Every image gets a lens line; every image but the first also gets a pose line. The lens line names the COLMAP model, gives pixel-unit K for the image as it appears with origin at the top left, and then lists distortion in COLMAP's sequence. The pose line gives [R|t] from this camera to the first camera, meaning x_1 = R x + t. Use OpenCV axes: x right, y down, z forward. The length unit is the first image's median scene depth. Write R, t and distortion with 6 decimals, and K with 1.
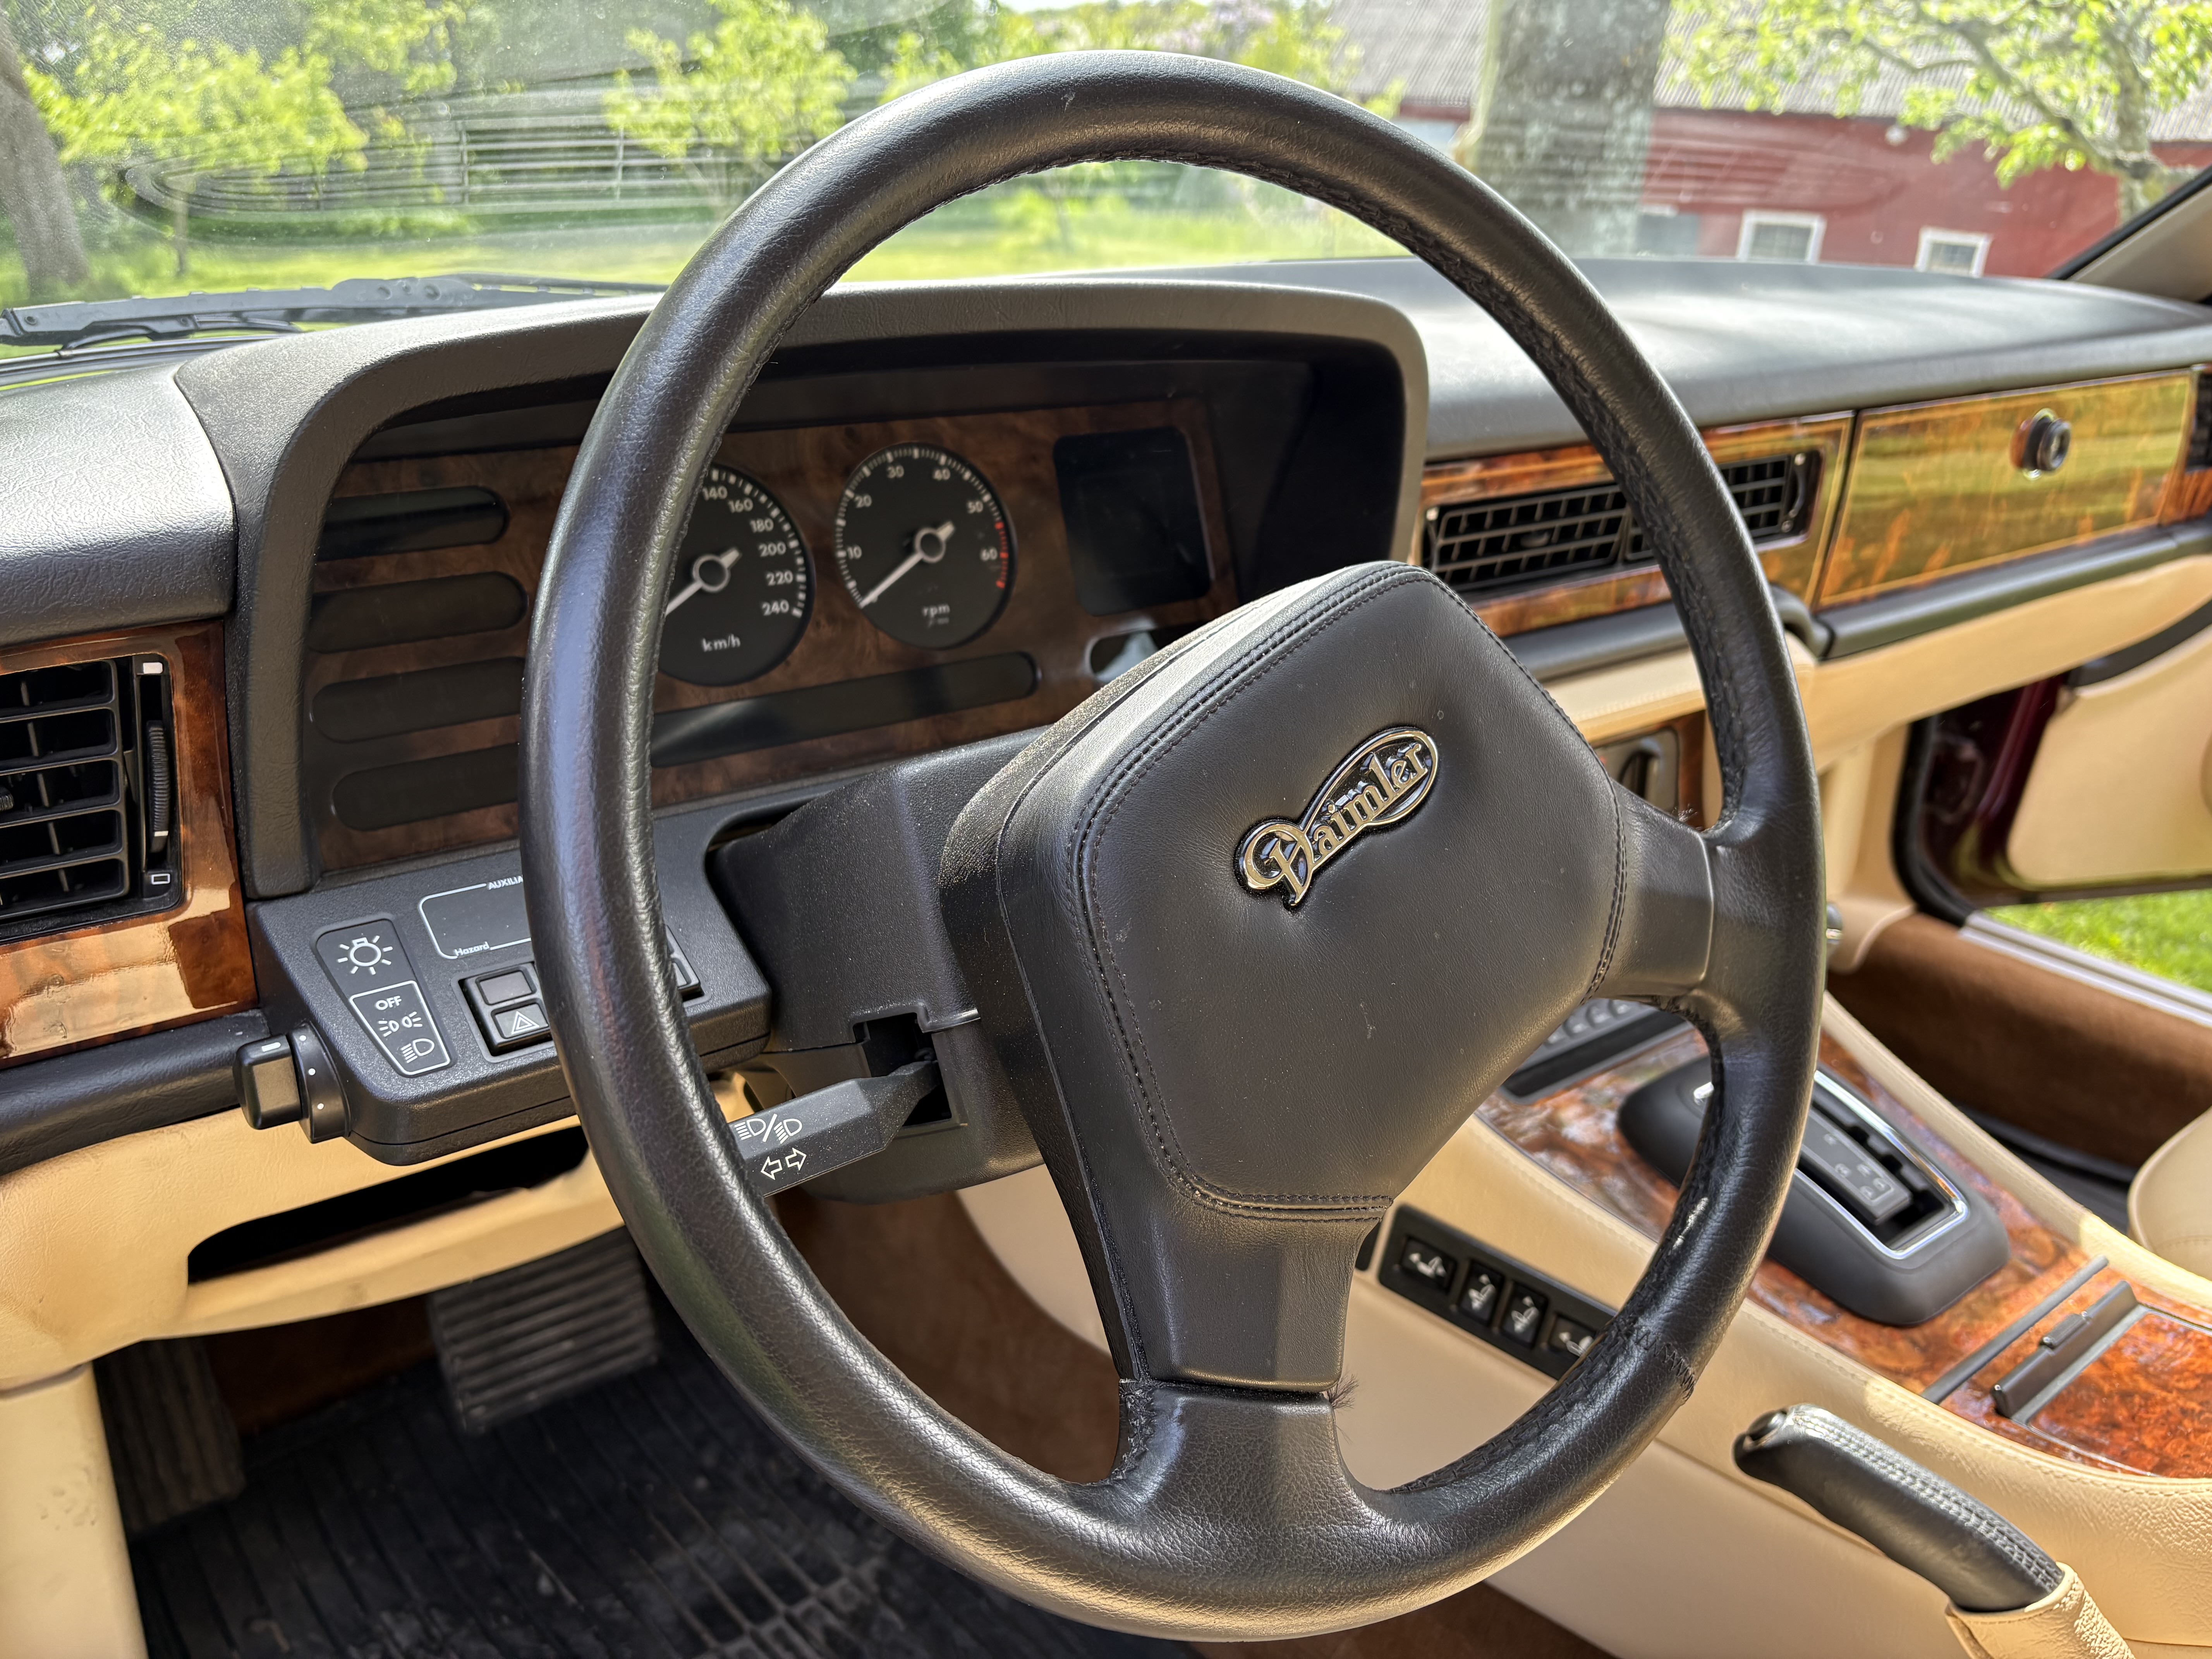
lens RADIAL K [[1677.3, 0, 1103.5], [0, 1677.3, 857.2], [0, 0, 1]] dist [0.024488, -0.006802]
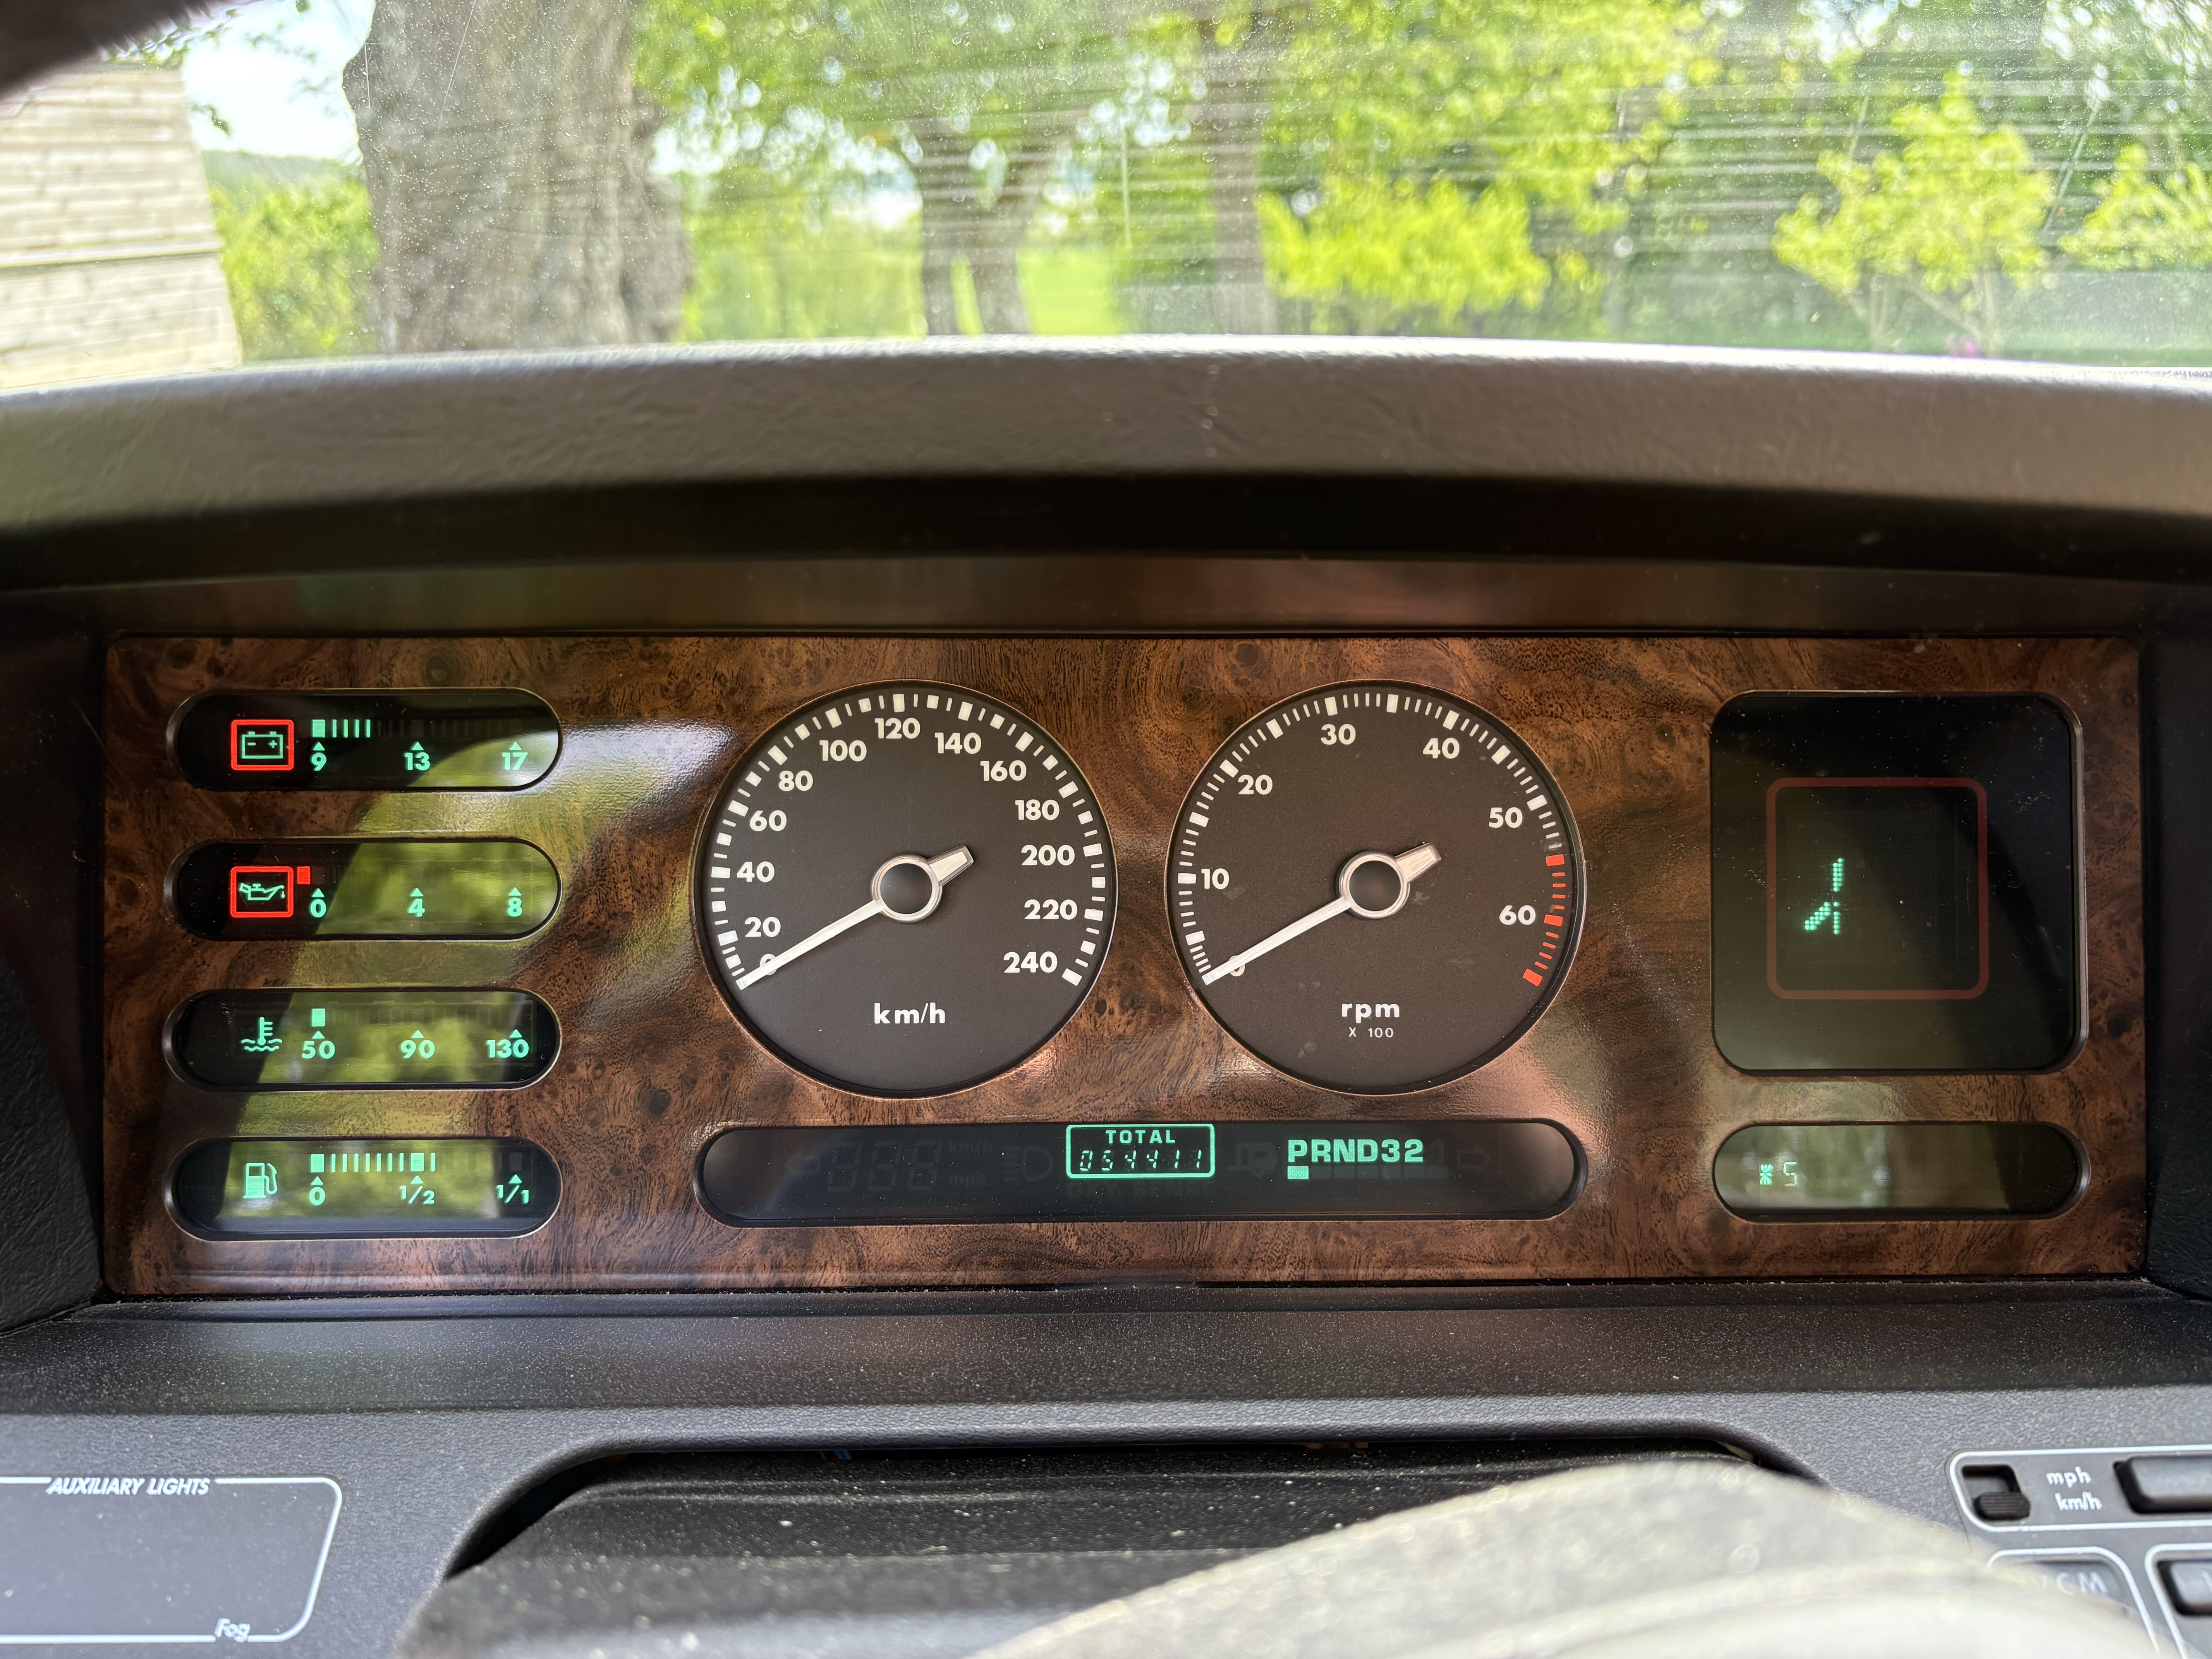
lens RADIAL K [[1737.9, 0, 1108.1], [0, 1737.9, 838.5], [0, 0, 1]] dist [0.084457, -0.095653]
pose [[0.807787, 0.165586, -0.565740, 0.130292], [-0.210098, 0.977582, -0.013859, -0.182798], [0.550763, 0.130056, 0.824467, 0.545635]]
